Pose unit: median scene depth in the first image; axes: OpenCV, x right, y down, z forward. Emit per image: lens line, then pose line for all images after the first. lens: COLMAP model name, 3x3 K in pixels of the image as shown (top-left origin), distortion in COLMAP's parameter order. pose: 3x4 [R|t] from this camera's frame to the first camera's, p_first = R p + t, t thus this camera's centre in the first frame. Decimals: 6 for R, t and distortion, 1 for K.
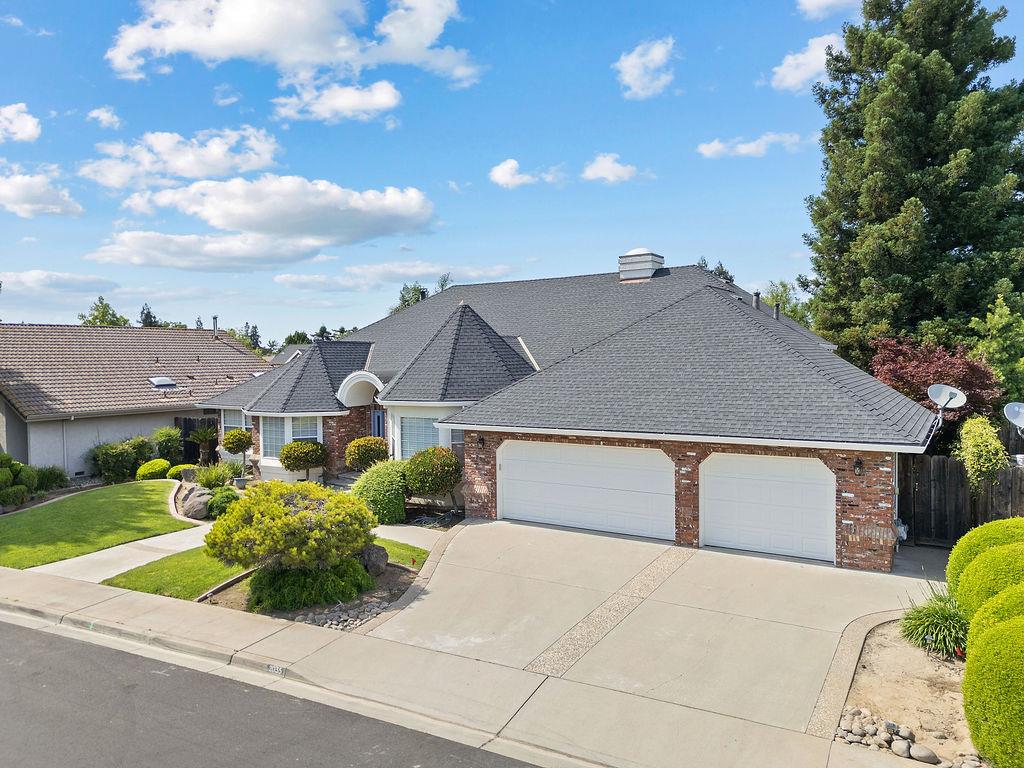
lens RADIAL K [[767.6, 0, 512.0], [0, 767.6, 384.0], [0, 0, 1]] dist [0.199467, -0.221934]
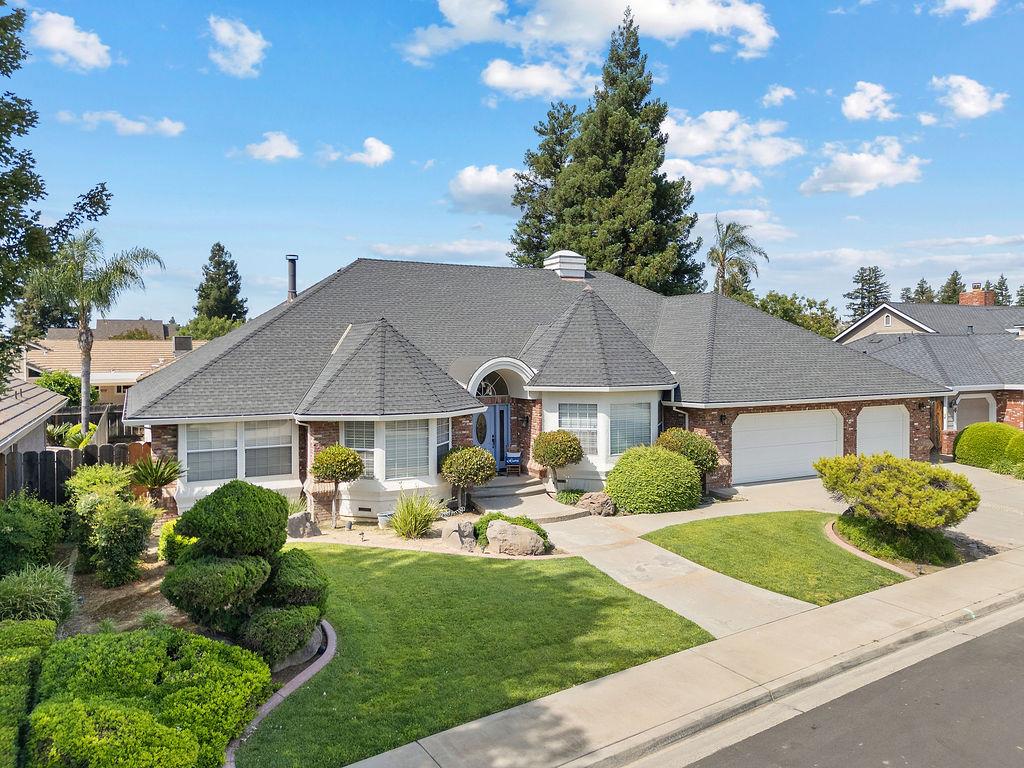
lens RADIAL K [[727.5, 0, 506.5], [0, 727.5, 385.7], [0, 0, 1]] dist [0.113106, -0.171171]
pose [[0.512851, -0.032497, 0.857862, -1.140632], [0.033724, 0.999275, 0.017693, 0.000005], [-0.857815, 0.019857, 0.513575, 0.758652]]
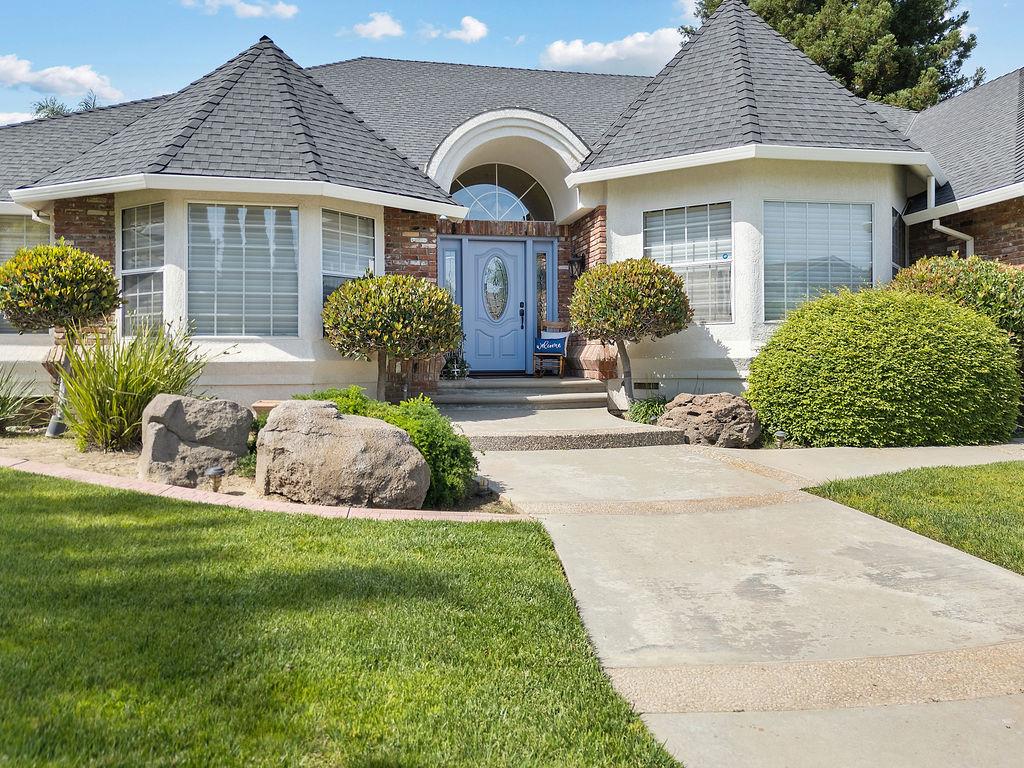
lens RADIAL K [[695.2, 0, 512.0], [0, 695.2, 384.0], [0, 0, 1]] dist [-0.000956, 0.002164]
pose [[0.757879, -0.002817, 0.652389, -0.547860], [0.024879, 0.999388, -0.024586, 0.170007], [-0.651921, 0.034864, 0.757485, 0.956868]]
